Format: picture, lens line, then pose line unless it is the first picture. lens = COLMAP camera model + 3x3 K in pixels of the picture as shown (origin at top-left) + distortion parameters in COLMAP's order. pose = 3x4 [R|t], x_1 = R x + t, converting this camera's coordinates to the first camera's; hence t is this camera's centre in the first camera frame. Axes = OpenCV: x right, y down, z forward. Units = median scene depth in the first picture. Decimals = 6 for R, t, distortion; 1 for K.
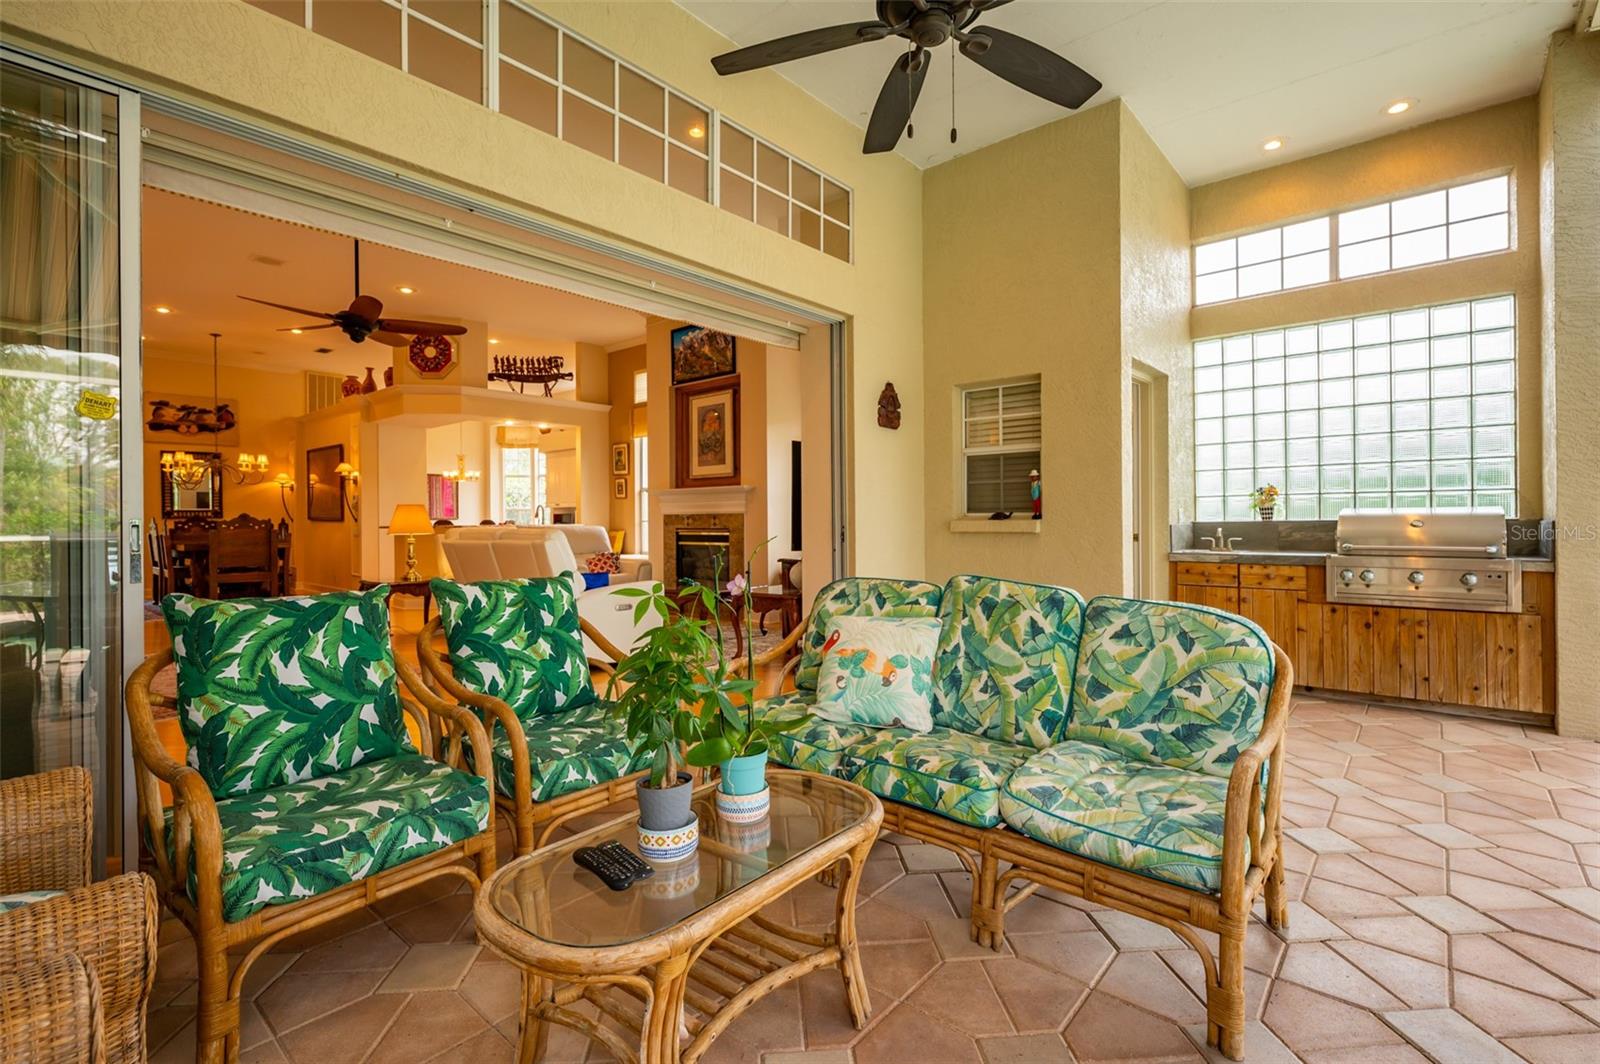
lens RADIAL K [[740.5, 0, 803.8], [0, 740.5, 527.0], [0, 0, 1]] dist [-0.004030, 0.000049]
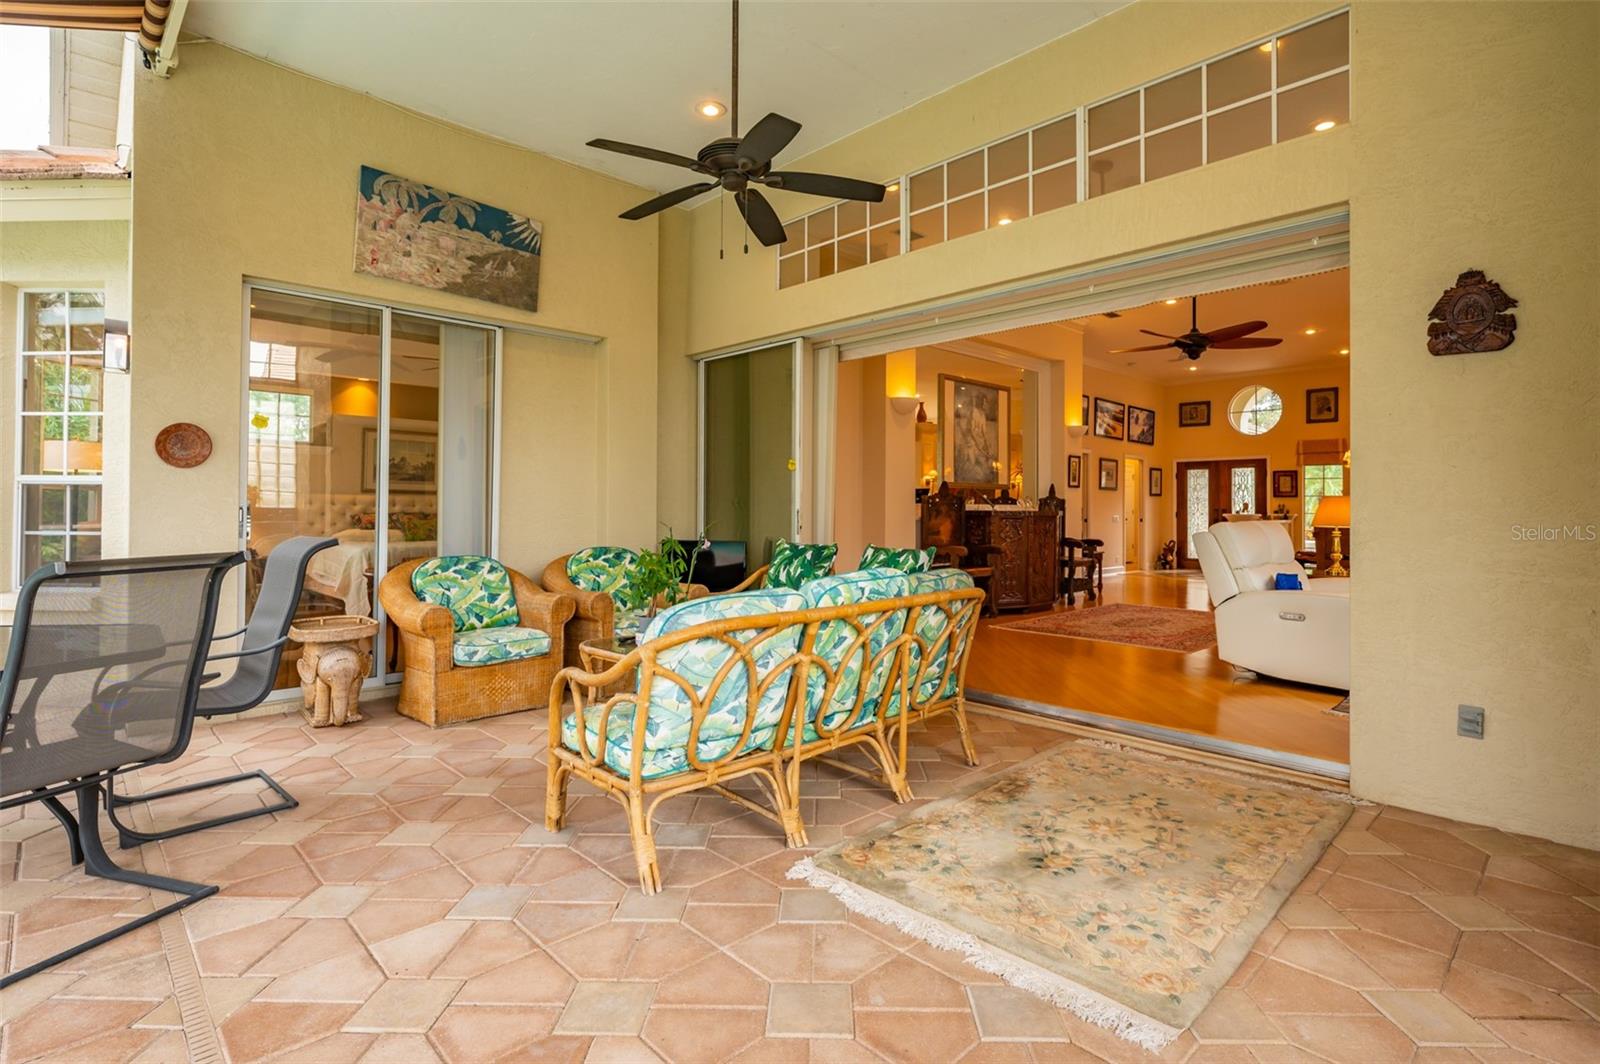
lens RADIAL K [[762.3, 0, 801.3], [0, 762.3, 497.5], [0, 0, 1]] dist [-0.013144, 0.000403]
pose [[-0.097325, -0.010920, -0.995193, 0.429543], [-0.016653, 0.999818, -0.009342, -0.006362], [0.995113, 0.015663, -0.097489, 0.330953]]
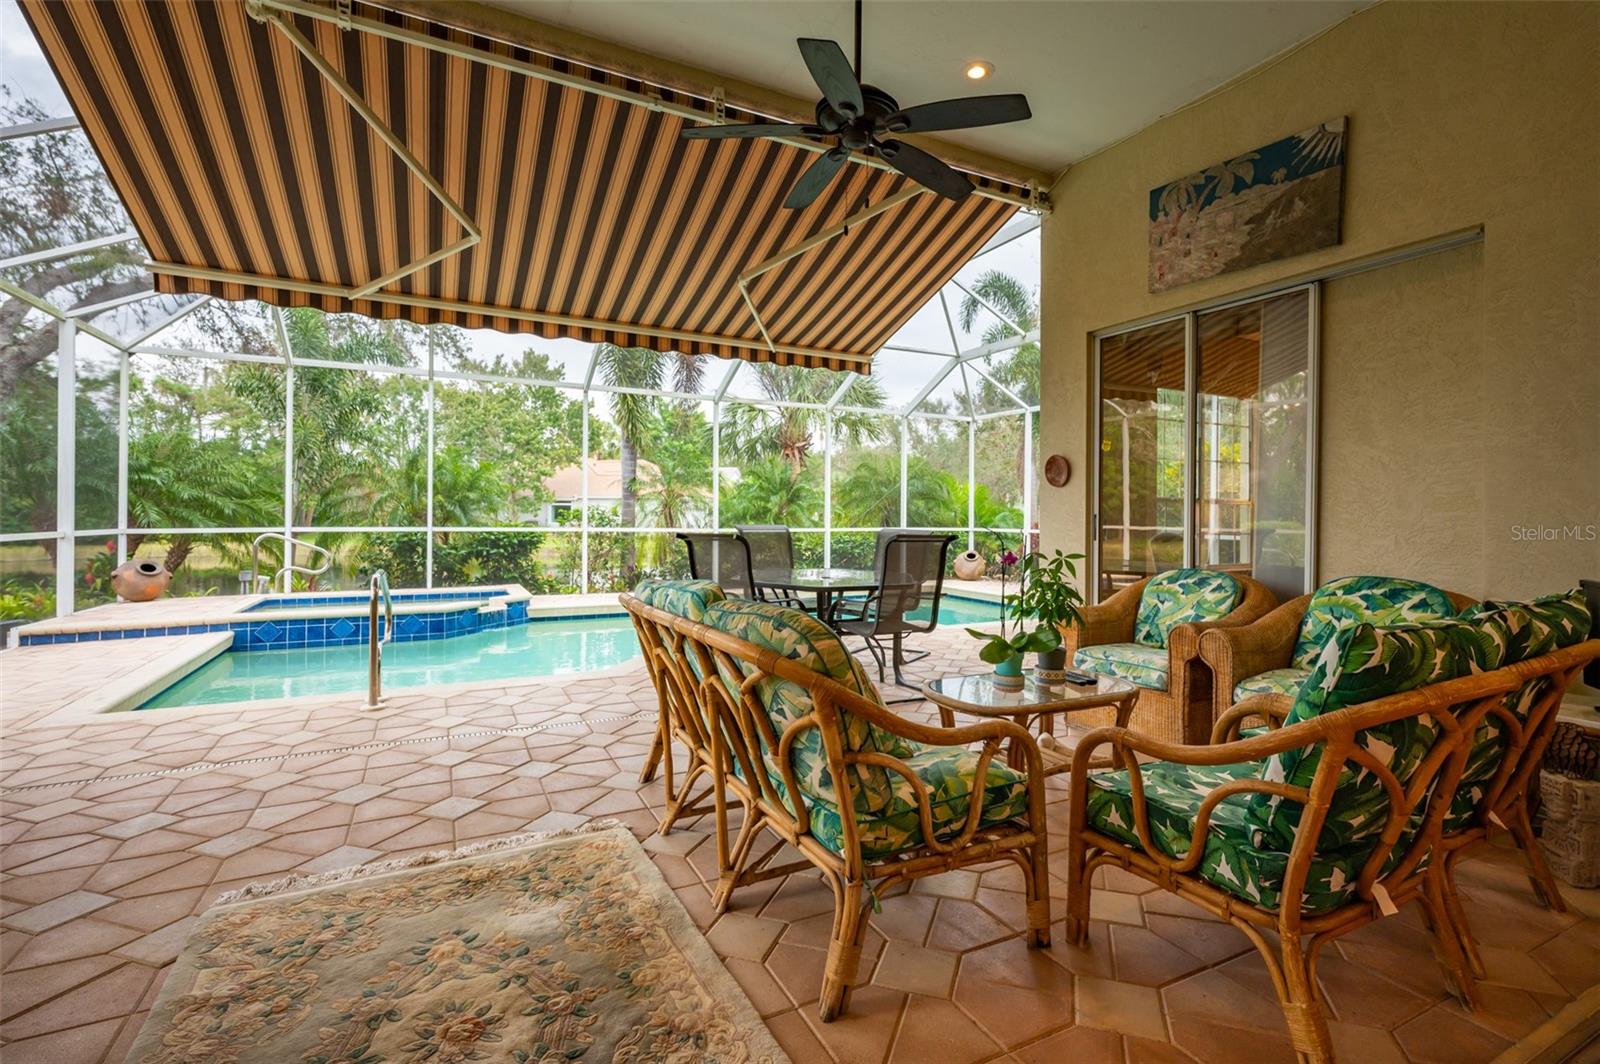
lens RADIAL K [[740.5, 0, 803.3], [0, 740.5, 519.3], [0, 0, 1]] dist [-0.004030, 0.000049]
pose [[-0.932228, -0.002890, 0.361859, -0.049943], [0.001881, 0.999916, 0.012833, -0.004579], [-0.361866, 0.012644, -0.932144, 0.584813]]
